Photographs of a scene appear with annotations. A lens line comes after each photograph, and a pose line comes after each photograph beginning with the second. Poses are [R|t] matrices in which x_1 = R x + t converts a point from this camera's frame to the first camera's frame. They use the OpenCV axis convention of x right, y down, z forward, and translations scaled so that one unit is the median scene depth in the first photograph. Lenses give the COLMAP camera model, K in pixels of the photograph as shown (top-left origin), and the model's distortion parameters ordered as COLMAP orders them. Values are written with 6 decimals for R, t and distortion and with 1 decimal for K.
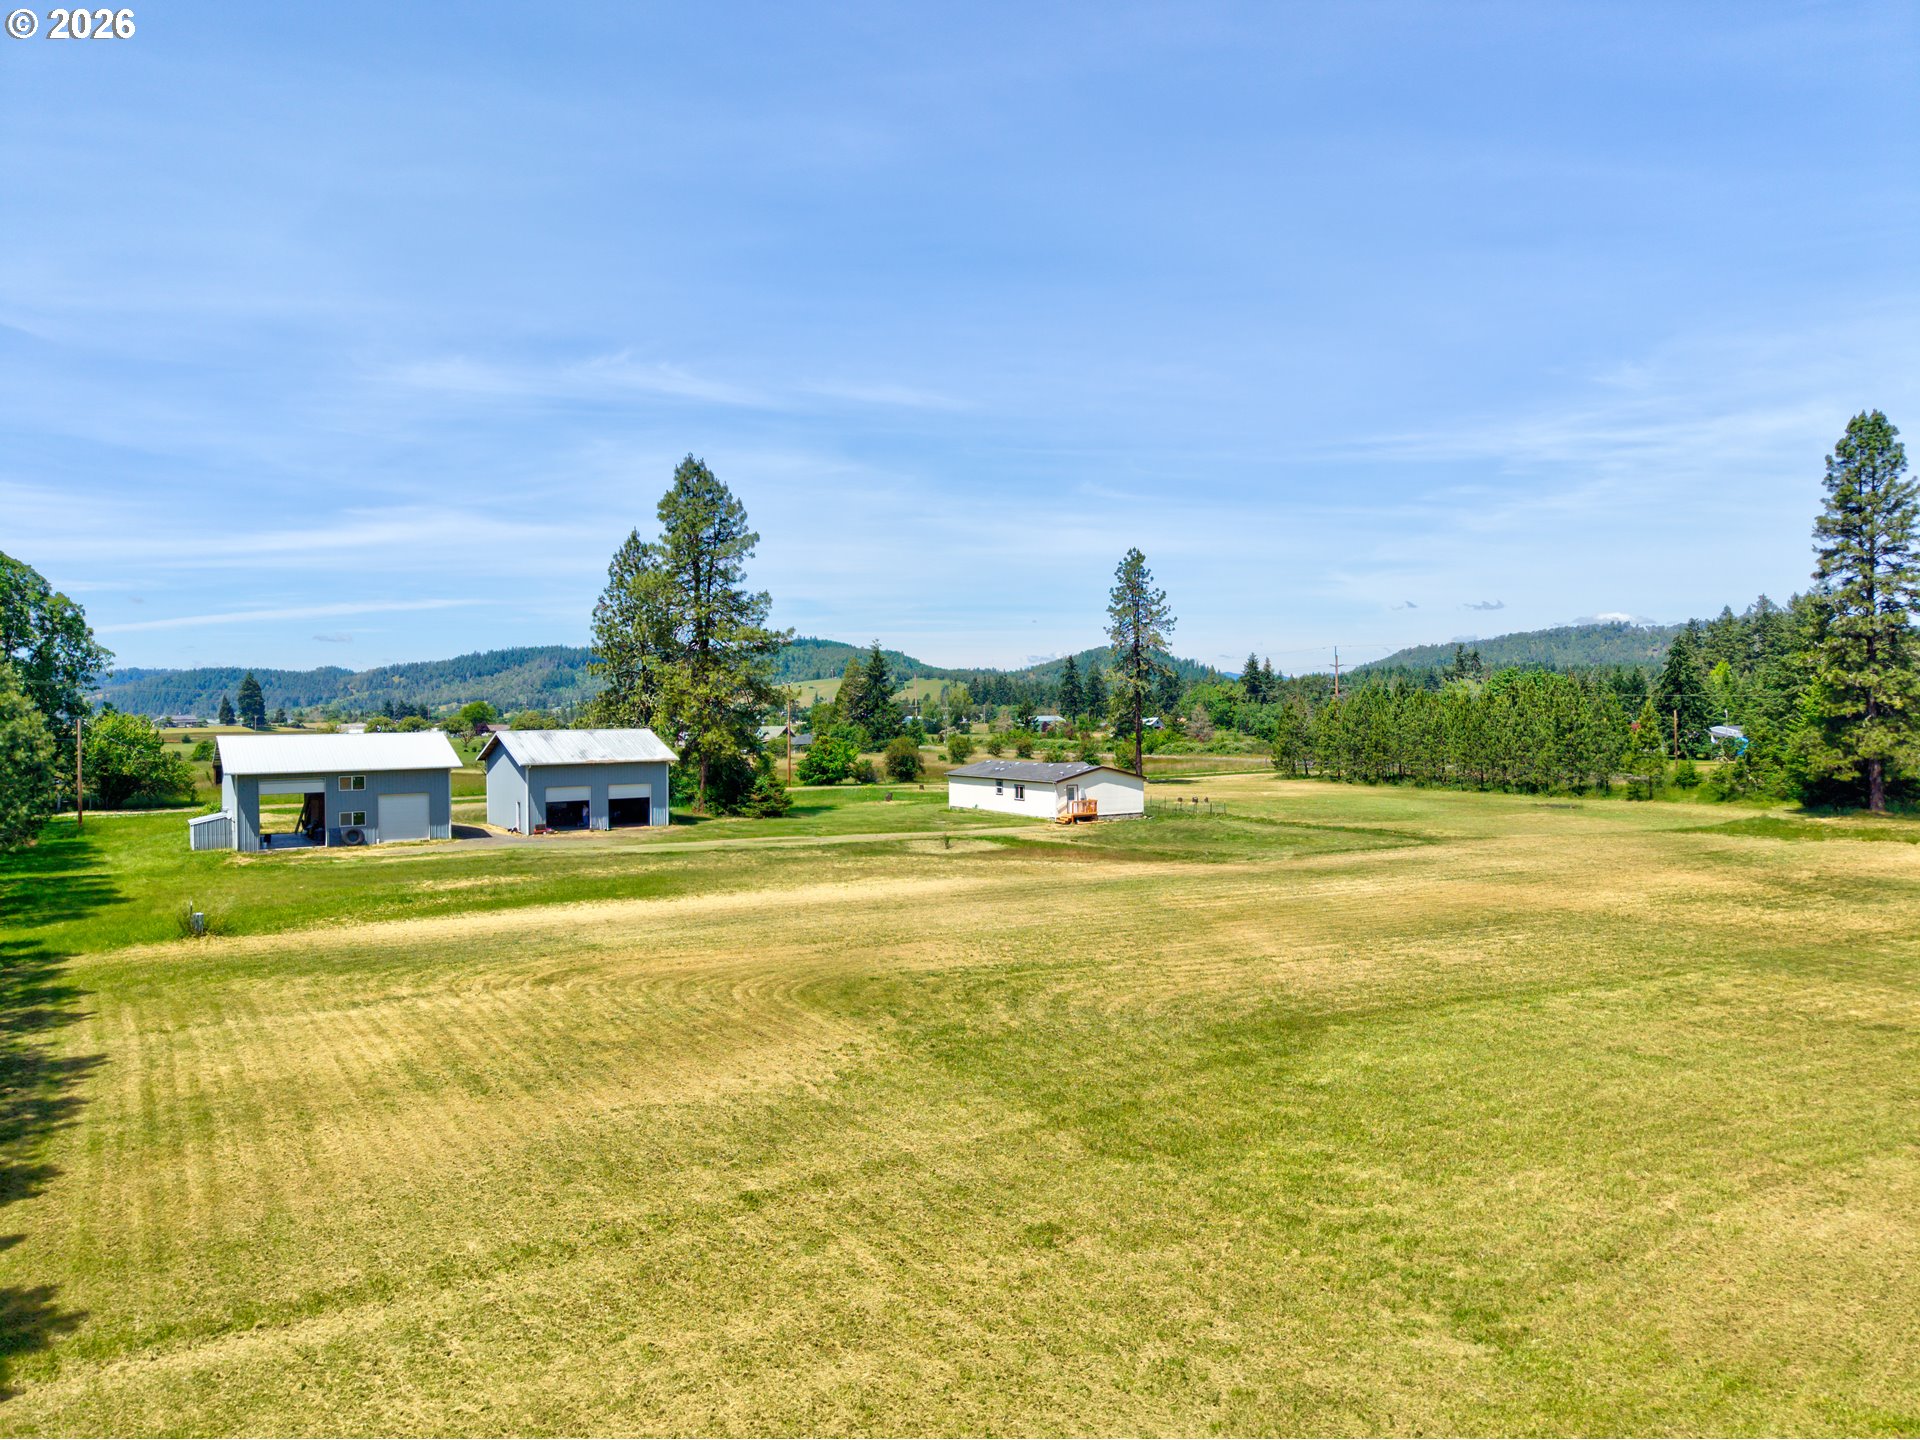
lens RADIAL K [[1303.3, 0, 960.0], [0, 1303.3, 720.0], [0, 0, 1]] dist [0.038043, -0.029321]
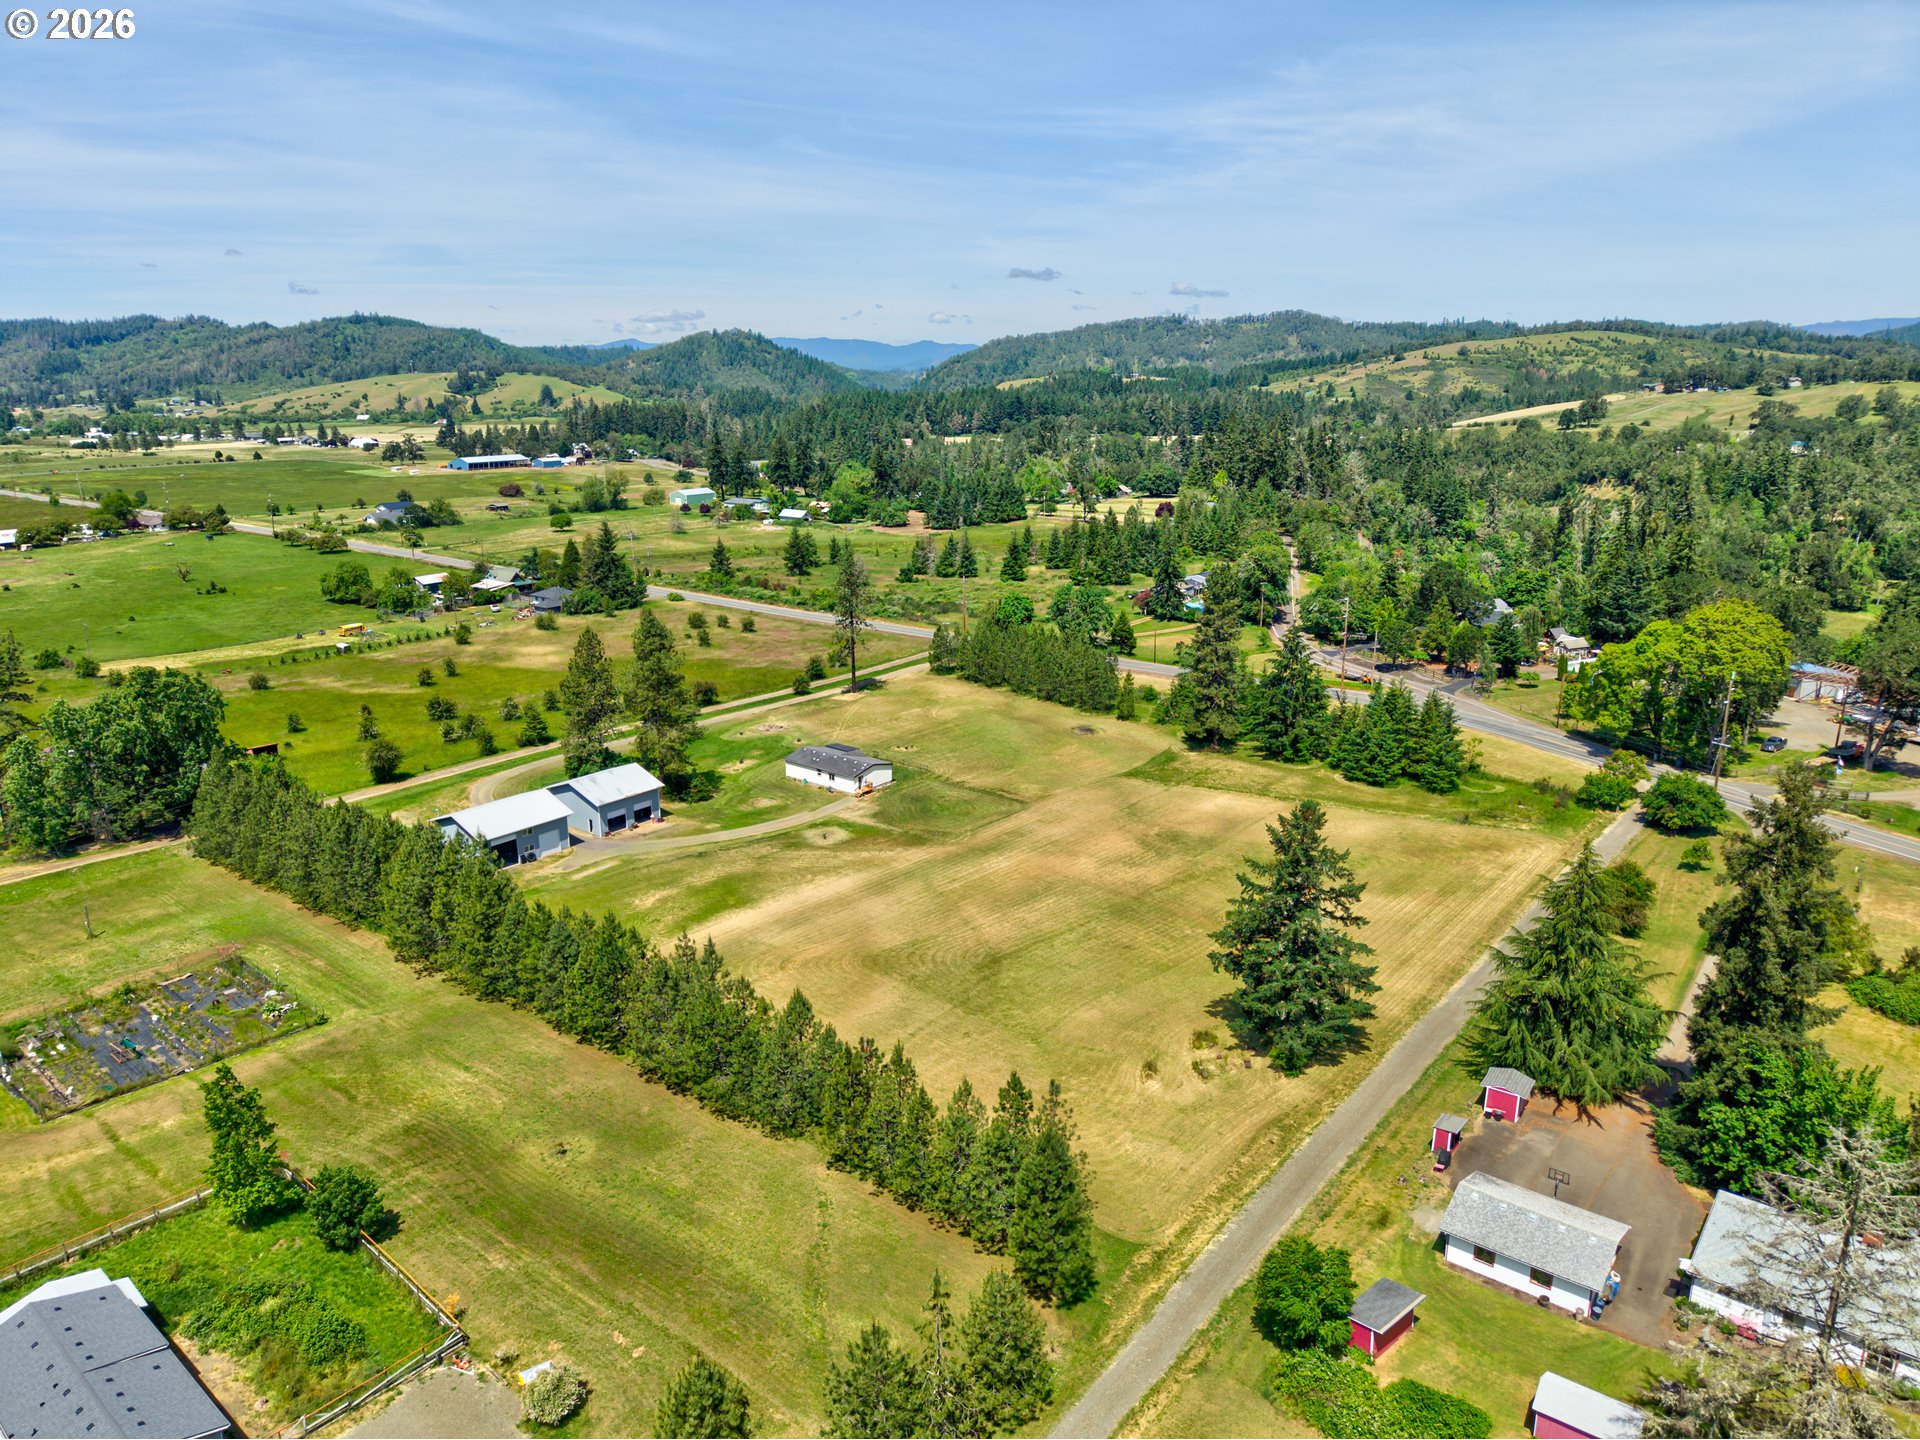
lens RADIAL K [[1303.3, 0, 960.0], [0, 1303.3, 720.0], [0, 0, 1]] dist [0.038043, -0.029321]
pose [[0.954230, -0.072925, 0.290046, -0.324098], [-0.000822, 0.969173, 0.246379, -0.504623], [-0.299072, -0.235341, 0.924754, -0.851634]]
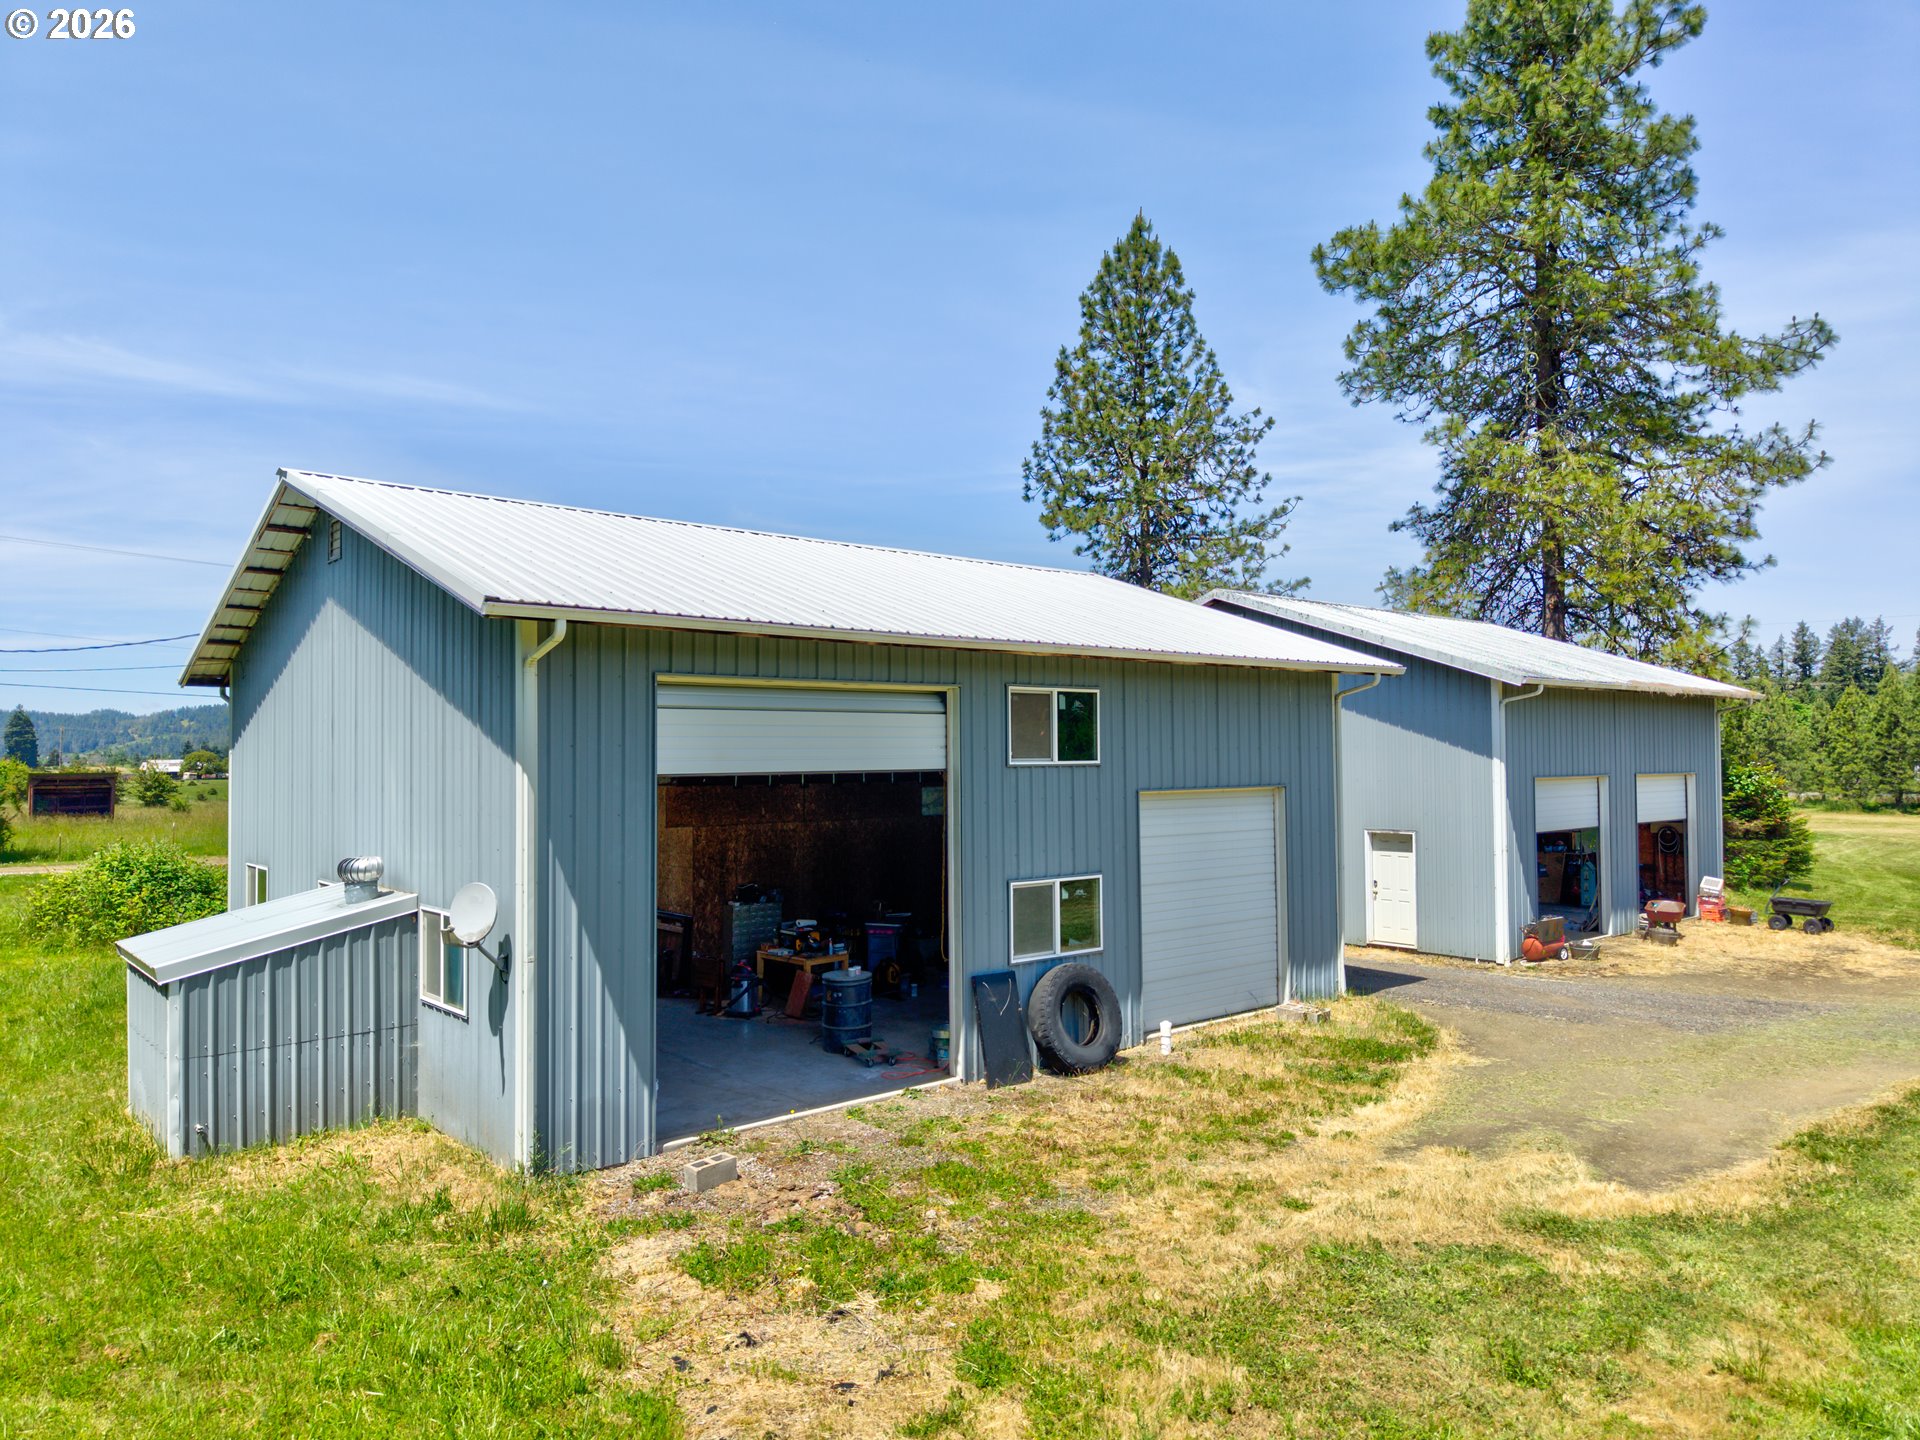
lens RADIAL K [[1303.3, 0, 960.0], [0, 1303.3, 720.0], [0, 0, 1]] dist [0.038043, -0.029321]
pose [[0.991713, 0.002397, 0.128450, -0.403215], [0.002244, 0.999350, -0.035975, 0.043802], [-0.128453, 0.035965, 0.991063, 0.665907]]
